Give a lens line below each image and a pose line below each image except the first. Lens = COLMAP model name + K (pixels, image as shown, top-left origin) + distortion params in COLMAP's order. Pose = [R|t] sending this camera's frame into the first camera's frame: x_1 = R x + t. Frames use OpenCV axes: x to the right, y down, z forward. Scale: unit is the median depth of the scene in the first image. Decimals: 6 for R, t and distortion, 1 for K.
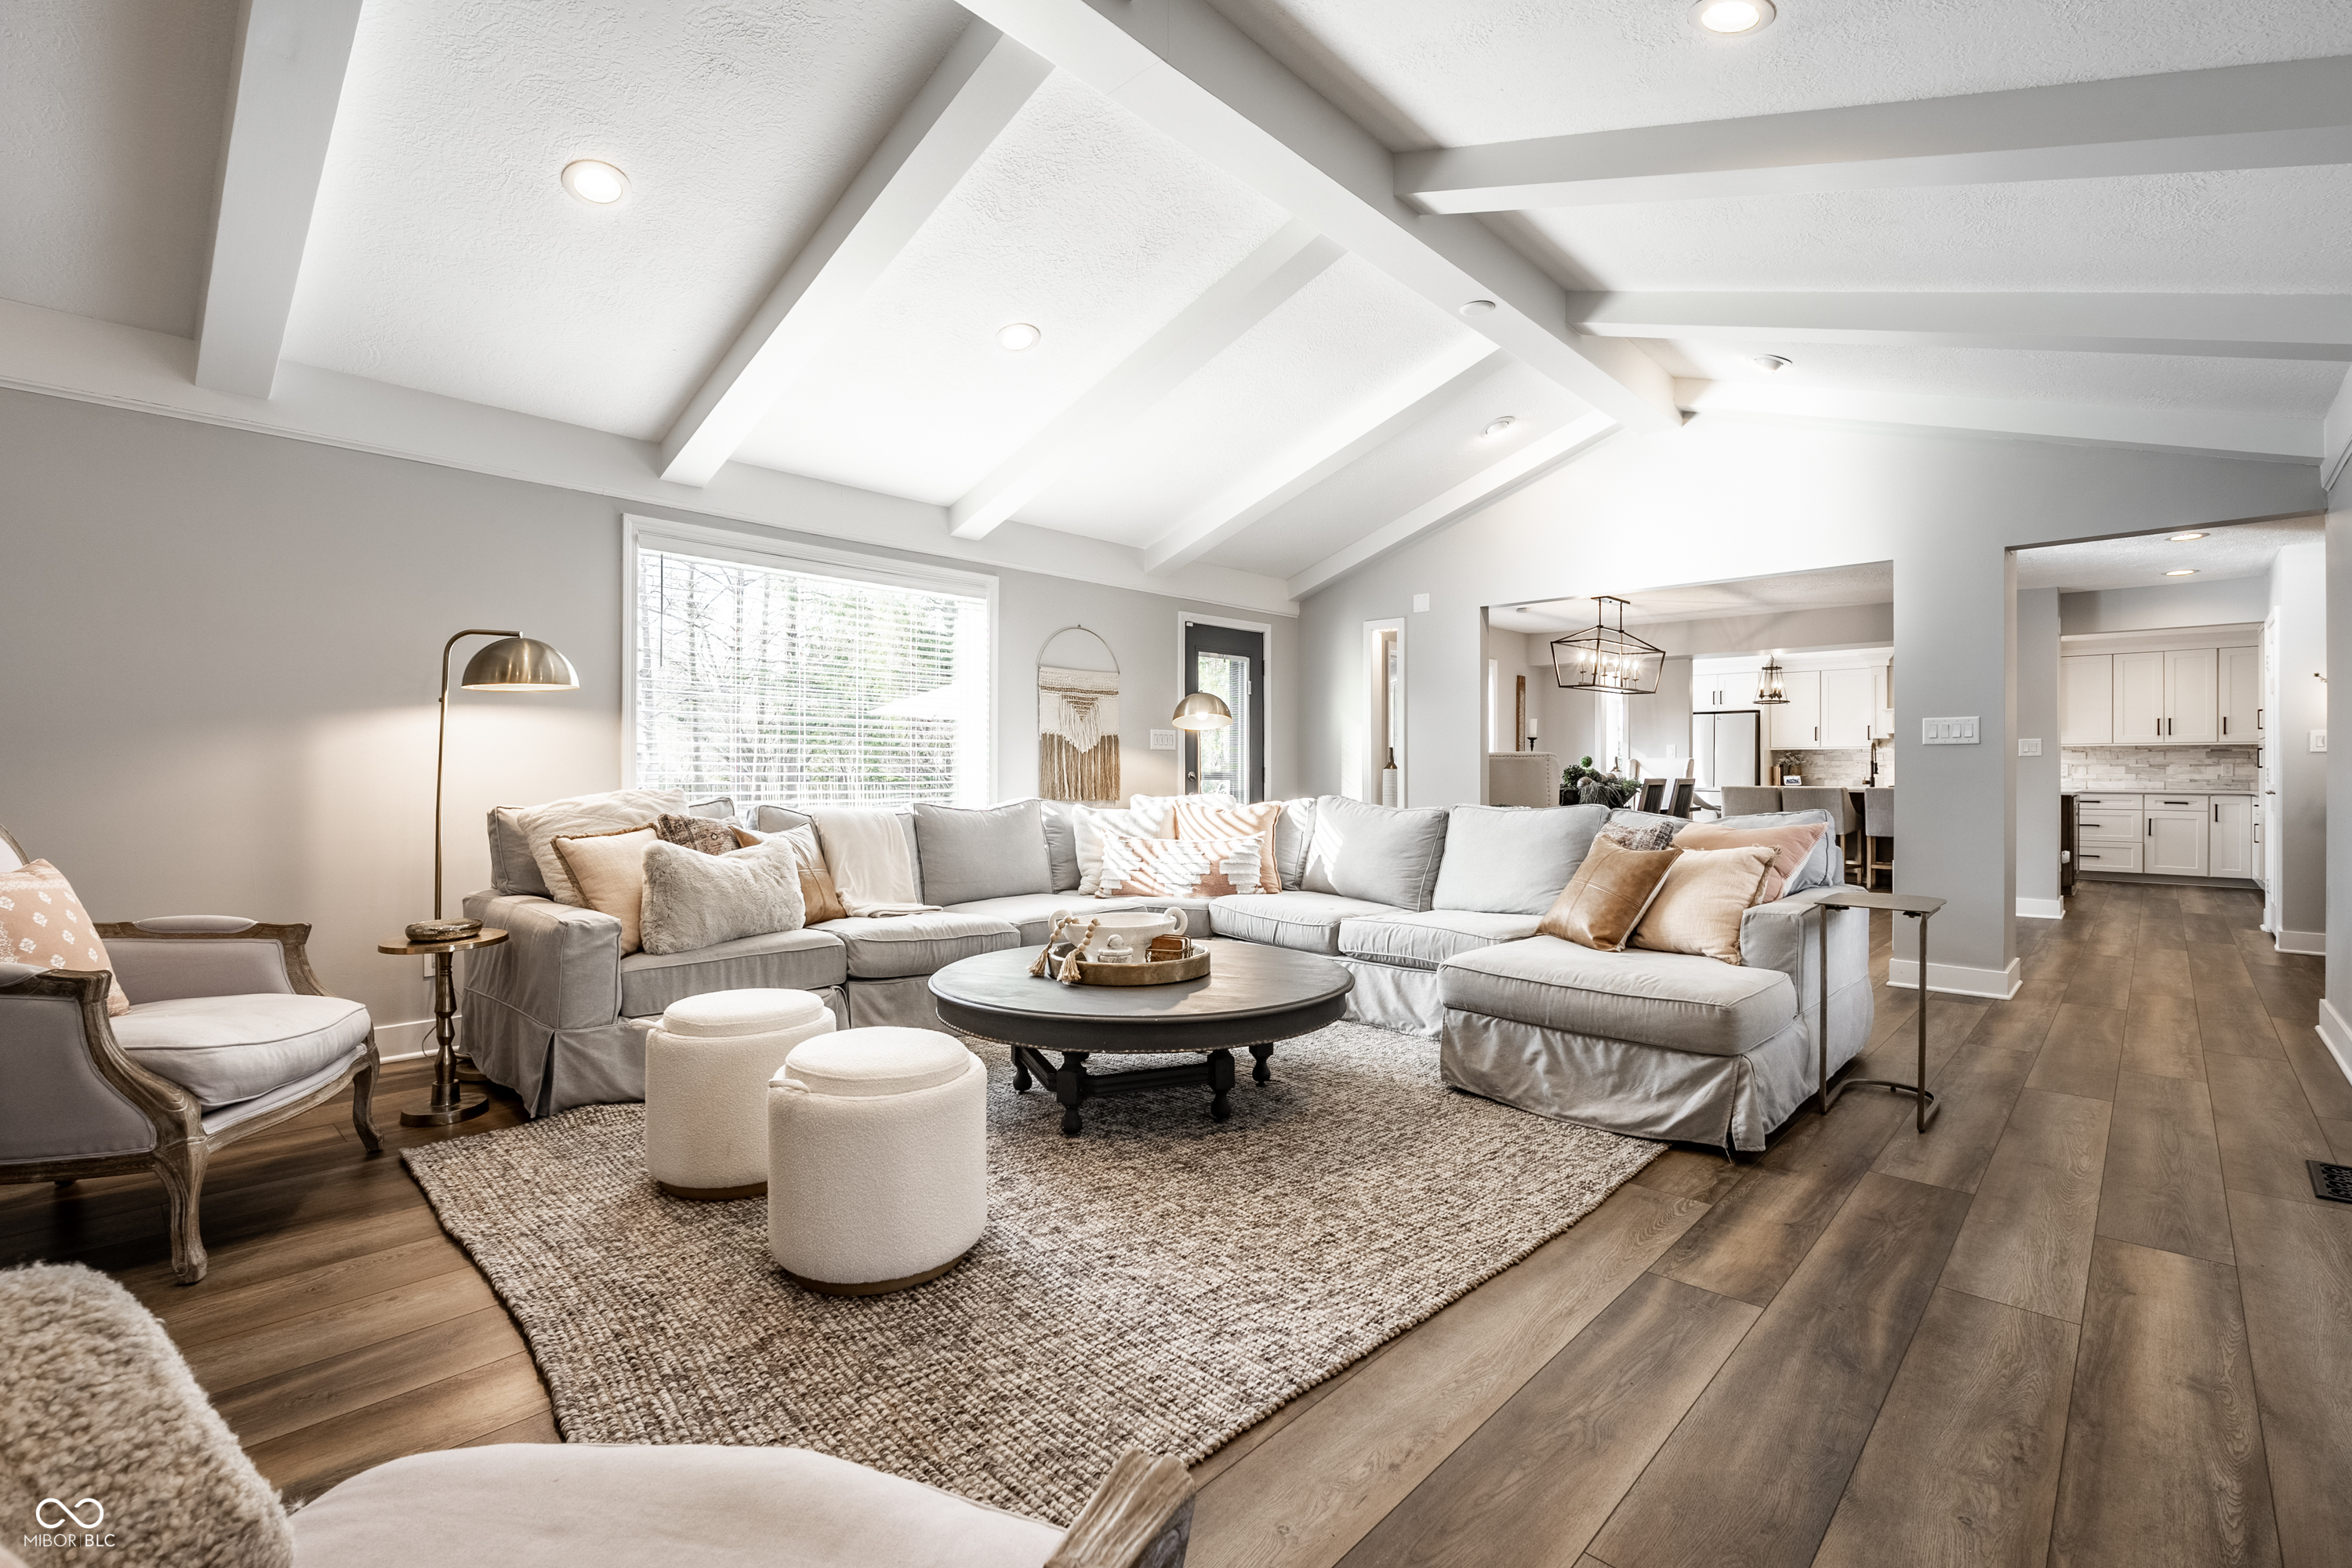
lens RADIAL K [[1044.2, 0, 1190.0], [0, 1044.2, 773.2], [0, 0, 1]] dist [-0.002431, -0.000102]
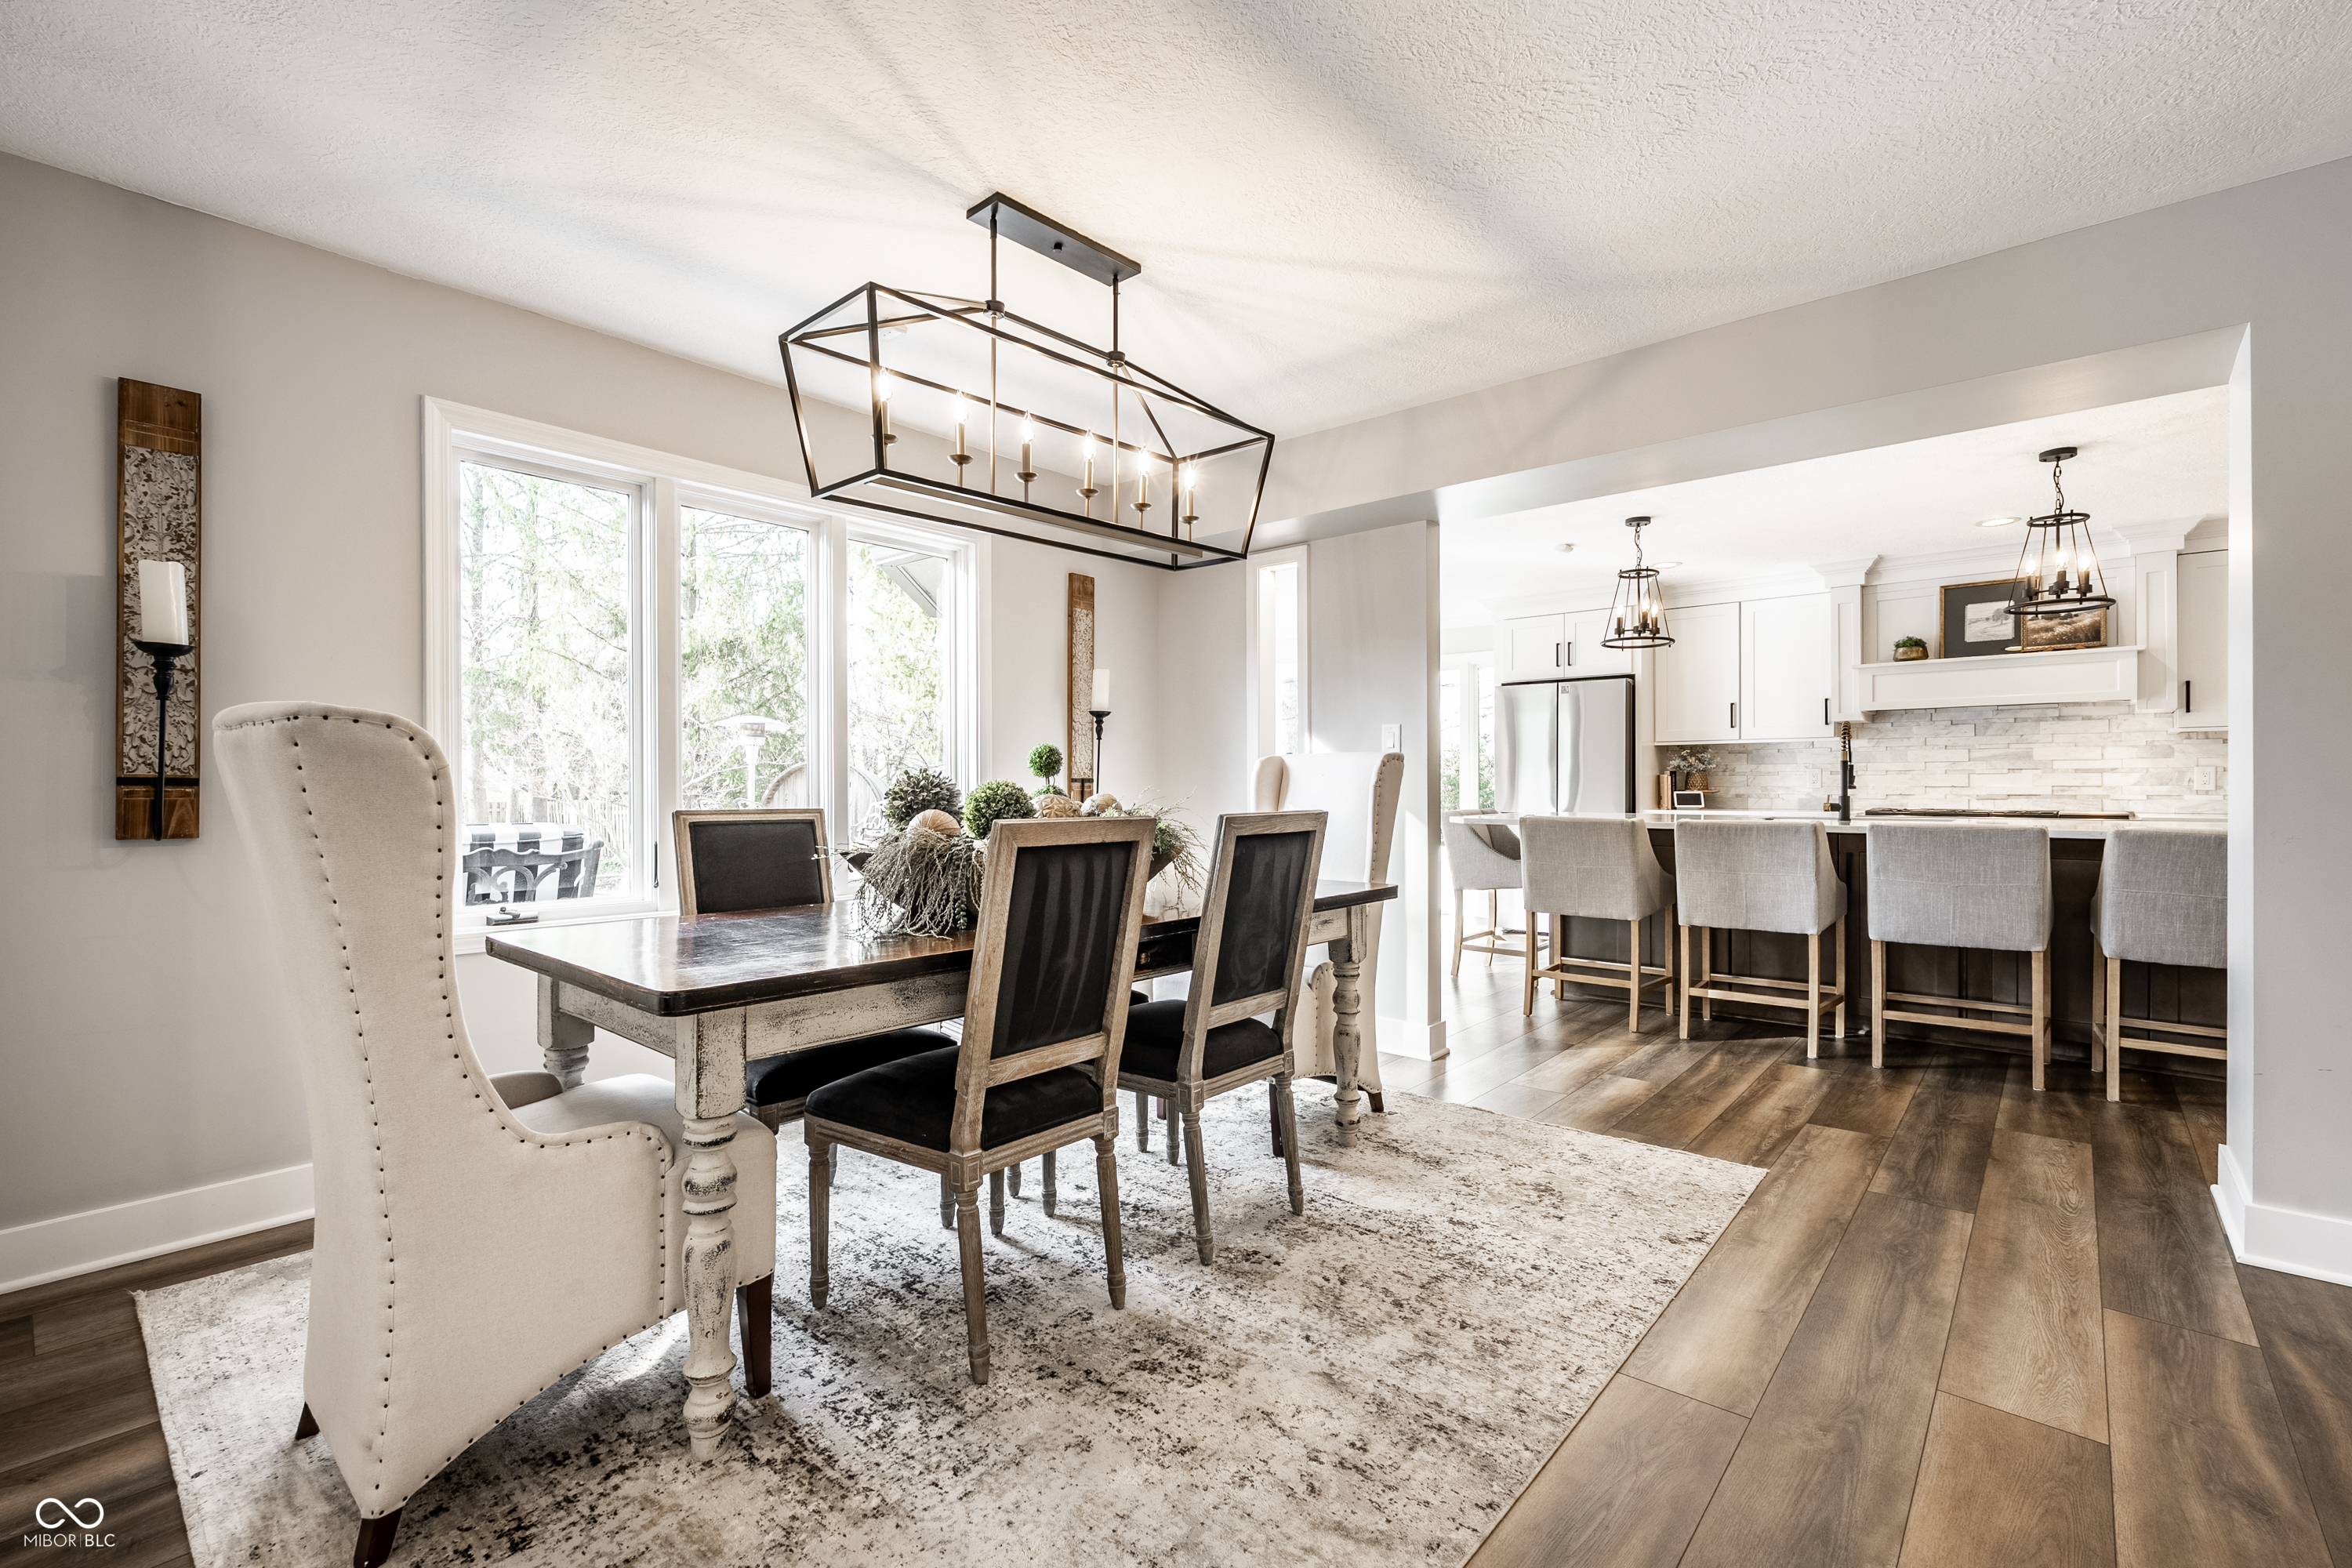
lens RADIAL K [[1037.9, 0, 1176.0], [0, 1037.9, 784.0], [0, 0, 1]] dist [-0.006503, 0.000457]
pose [[0.999321, -0.004983, 0.036503, 0.708781], [0.004985, 0.999988, 0.000032, -0.006600], [-0.036503, 0.000150, 0.999334, 1.149818]]
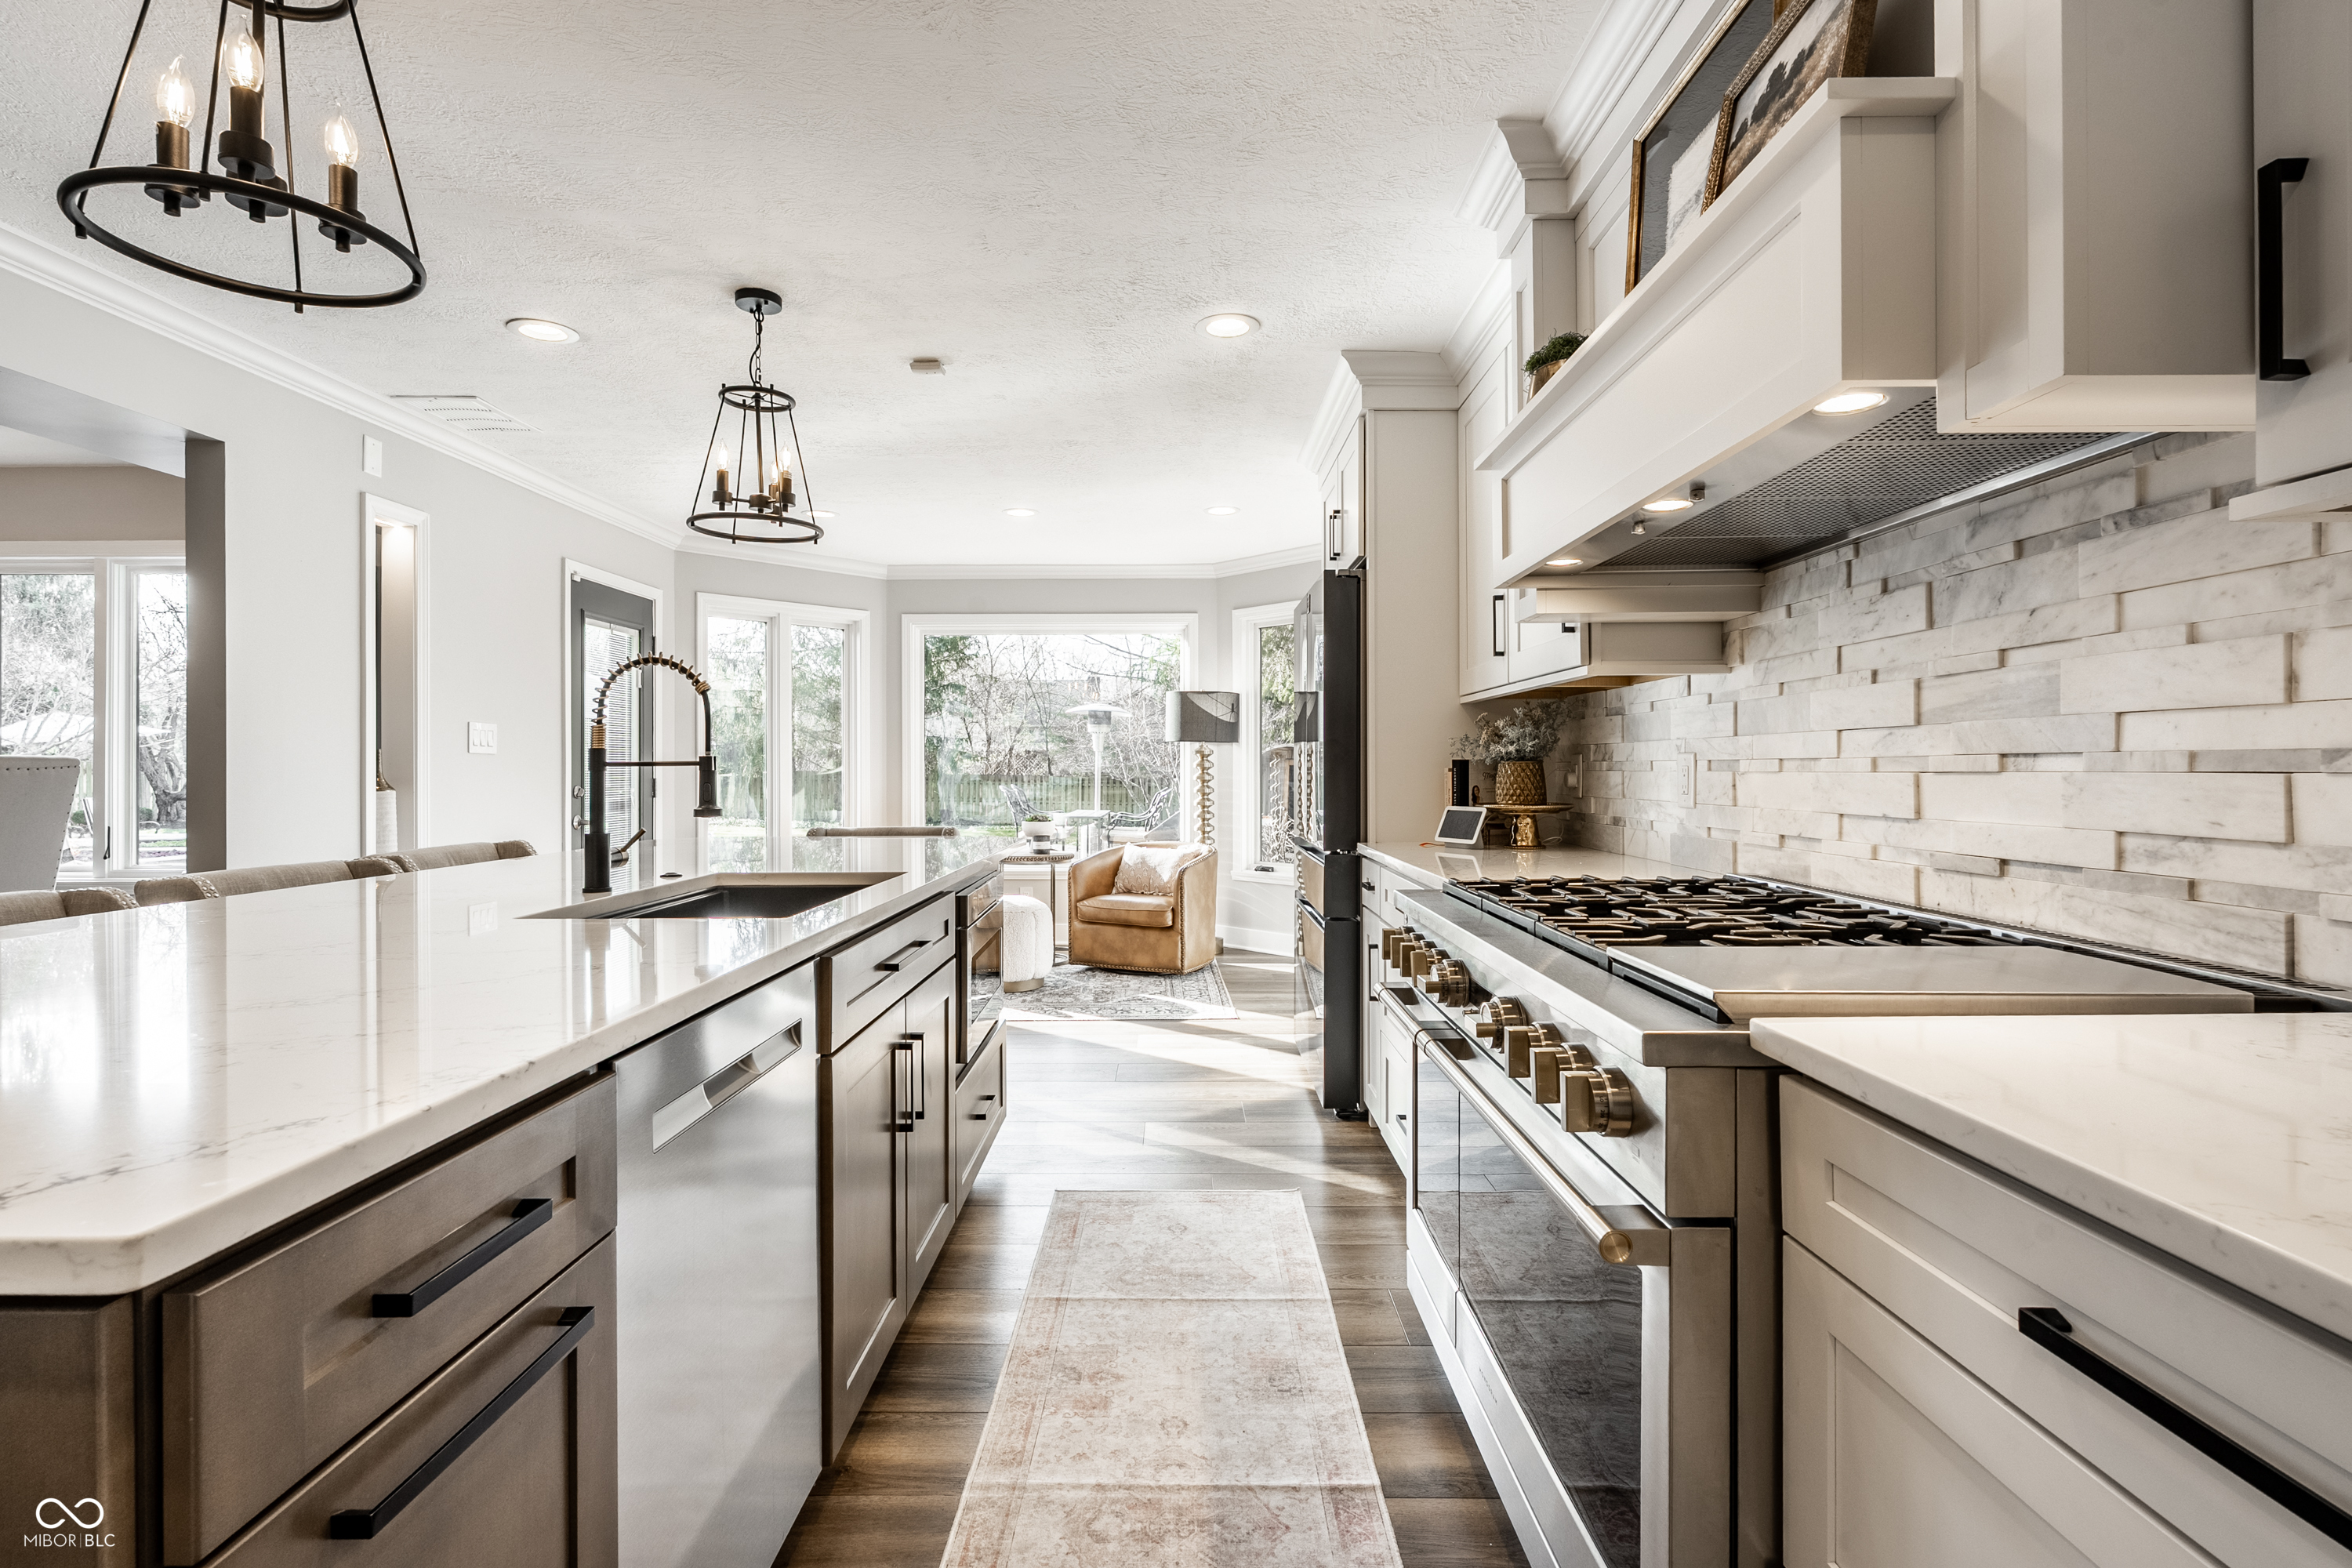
lens RADIAL K [[1106.8, 0, 1150.2], [0, 1106.8, 765.0], [0, 0, 1]] dist [0.002596, 0.000493]
pose [[0.673382, -0.004528, -0.739281, 1.823602], [0.002950, 0.999990, -0.003438, -0.015815], [0.739289, 0.000134, 0.673388, 1.949835]]
